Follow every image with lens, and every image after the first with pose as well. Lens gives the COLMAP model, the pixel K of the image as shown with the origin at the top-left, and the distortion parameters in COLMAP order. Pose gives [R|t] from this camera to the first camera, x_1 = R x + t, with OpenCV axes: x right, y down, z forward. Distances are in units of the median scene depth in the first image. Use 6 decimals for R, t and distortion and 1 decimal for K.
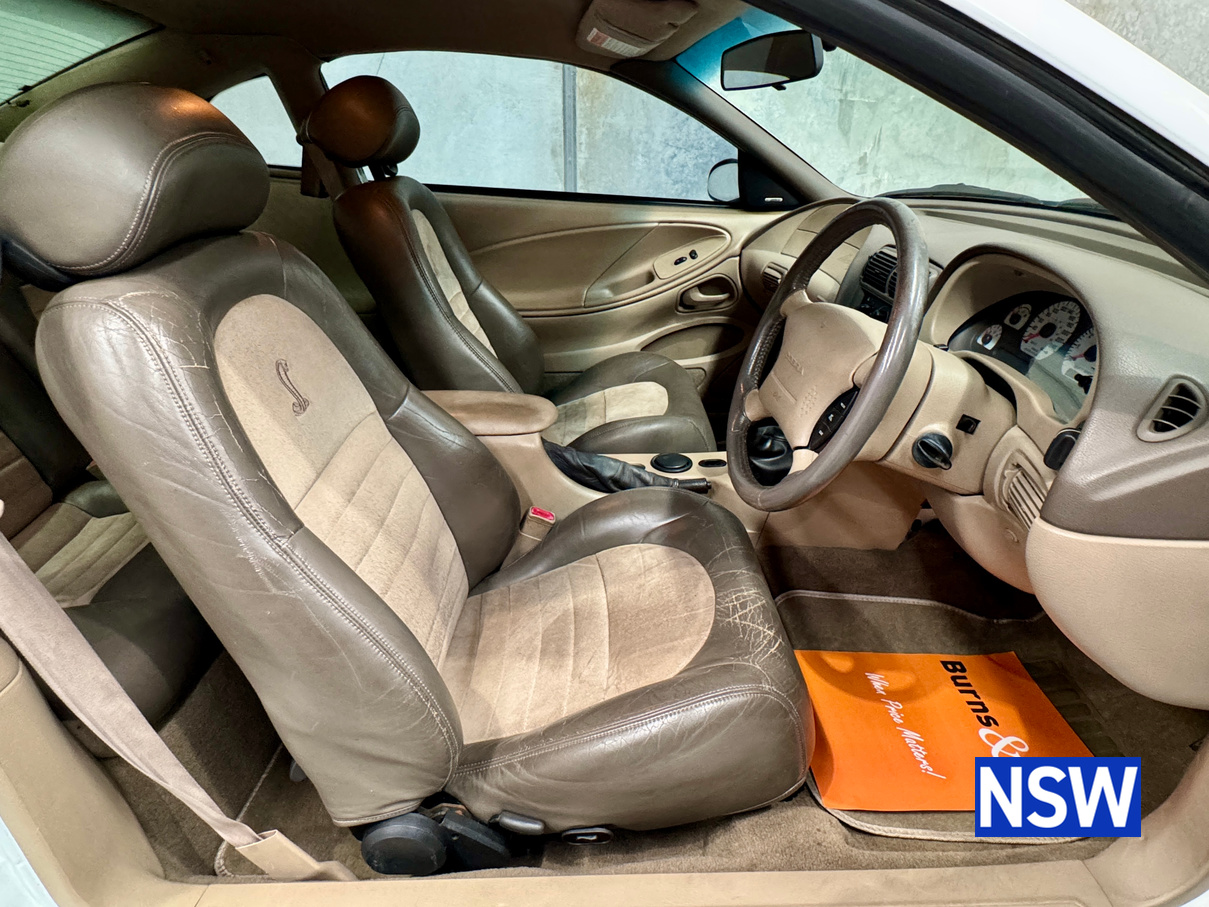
lens RADIAL K [[696.8, 0, 629.3], [0, 696.8, 454.4], [0, 0, 1]] dist [-0.029948, -0.000937]
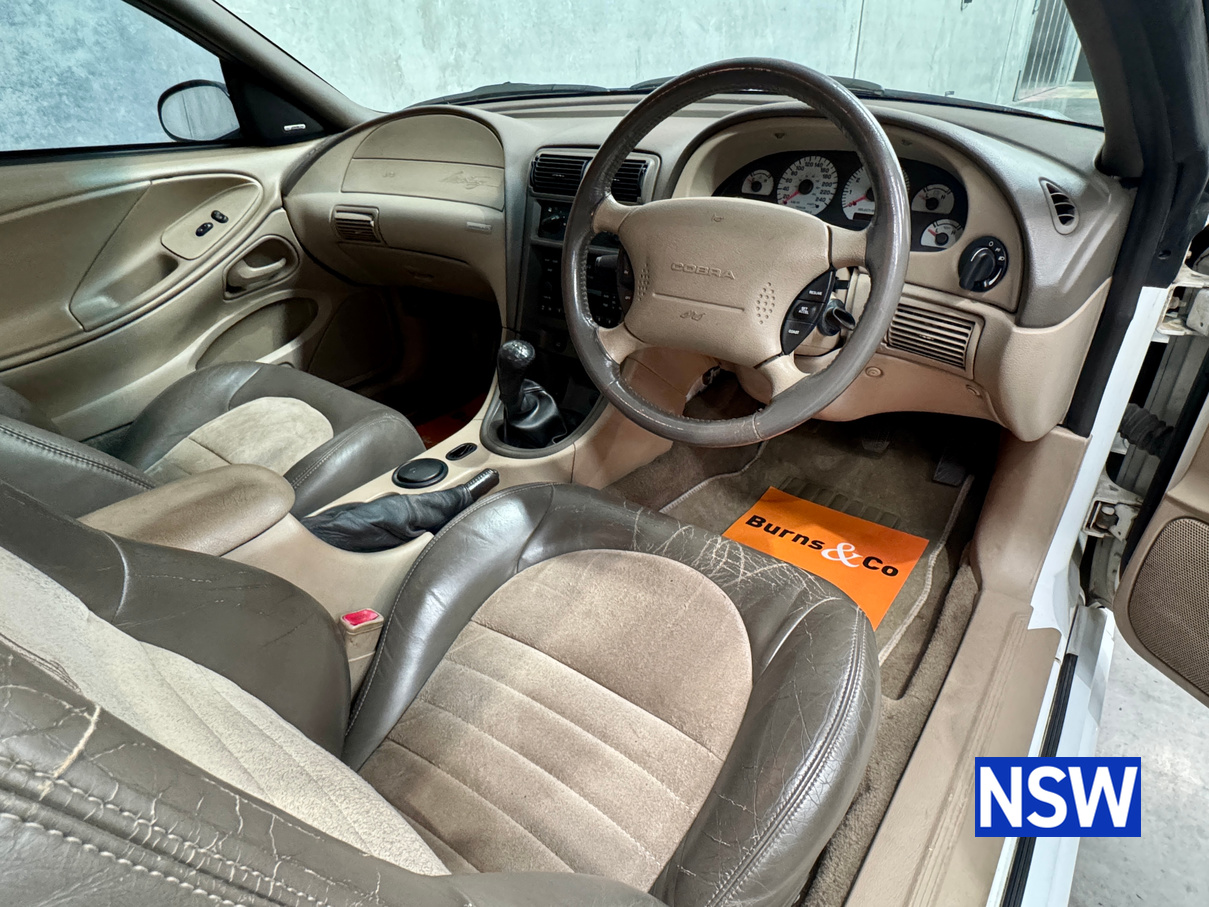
lens RADIAL K [[687.8, 0, 604.5], [0, 687.8, 453.5], [0, 0, 1]] dist [-0.003866, -0.001489]
pose [[0.635239, -0.414702, 0.651532, -0.220991], [0.366039, 0.904504, 0.218834, -0.073751], [-0.680064, 0.099474, 0.726373, 0.229687]]
